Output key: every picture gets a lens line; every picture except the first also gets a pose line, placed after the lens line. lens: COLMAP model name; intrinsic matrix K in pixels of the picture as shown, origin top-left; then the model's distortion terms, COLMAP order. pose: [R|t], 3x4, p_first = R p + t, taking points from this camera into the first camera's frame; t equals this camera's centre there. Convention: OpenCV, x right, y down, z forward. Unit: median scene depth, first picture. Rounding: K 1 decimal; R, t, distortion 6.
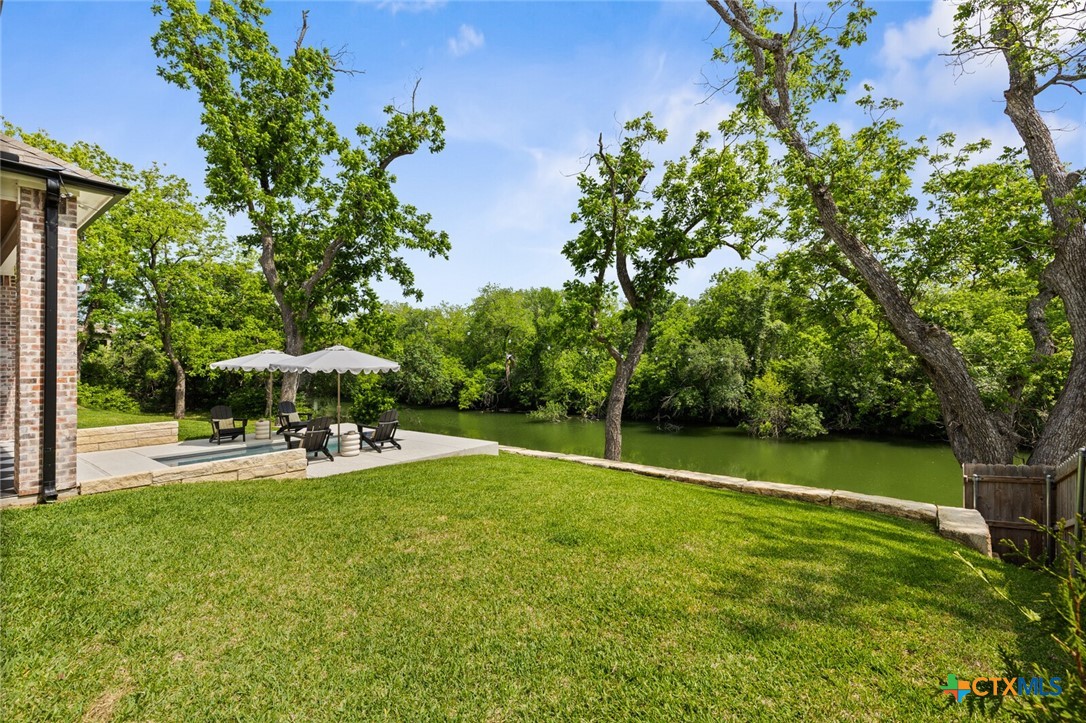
lens RADIAL K [[489.7, 0, 539.1], [0, 489.7, 363.6], [0, 0, 1]] dist [0.005300, 0.000063]
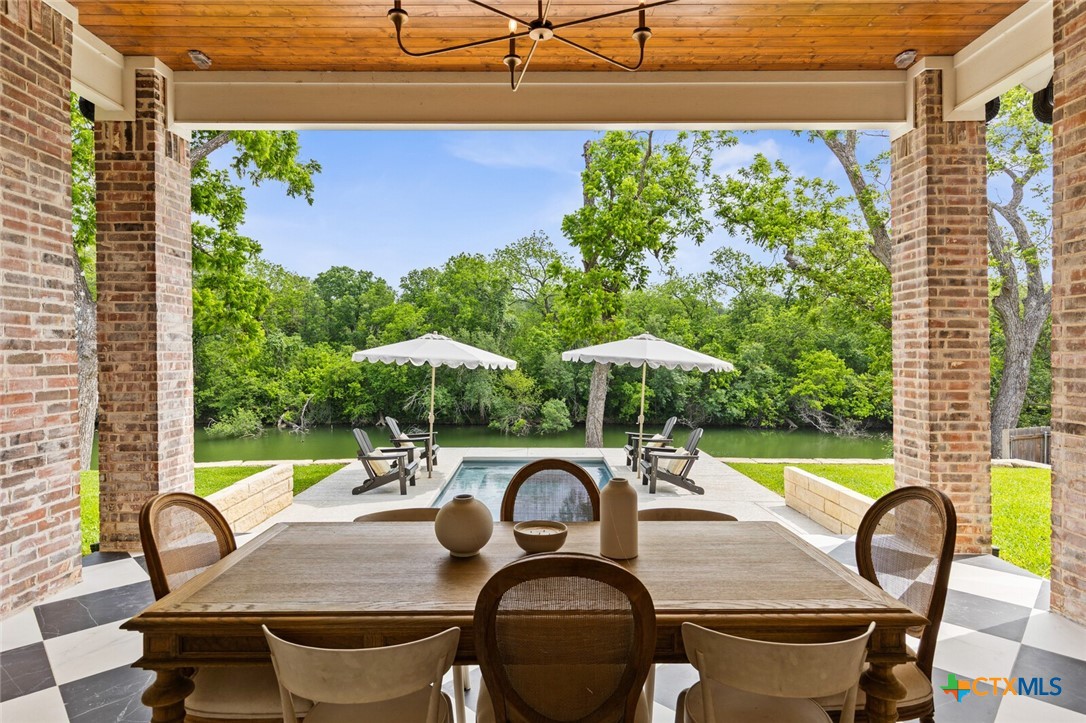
lens RADIAL K [[586.0, 0, 540.5], [0, 586.0, 359.1], [0, 0, 1]] dist [-0.001243, -0.000005]
pose [[0.777497, 0.008163, 0.628834, -0.212864], [-0.009734, 0.999952, -0.000945, 0.001647], [-0.628812, -0.005386, 0.777539, 0.073090]]
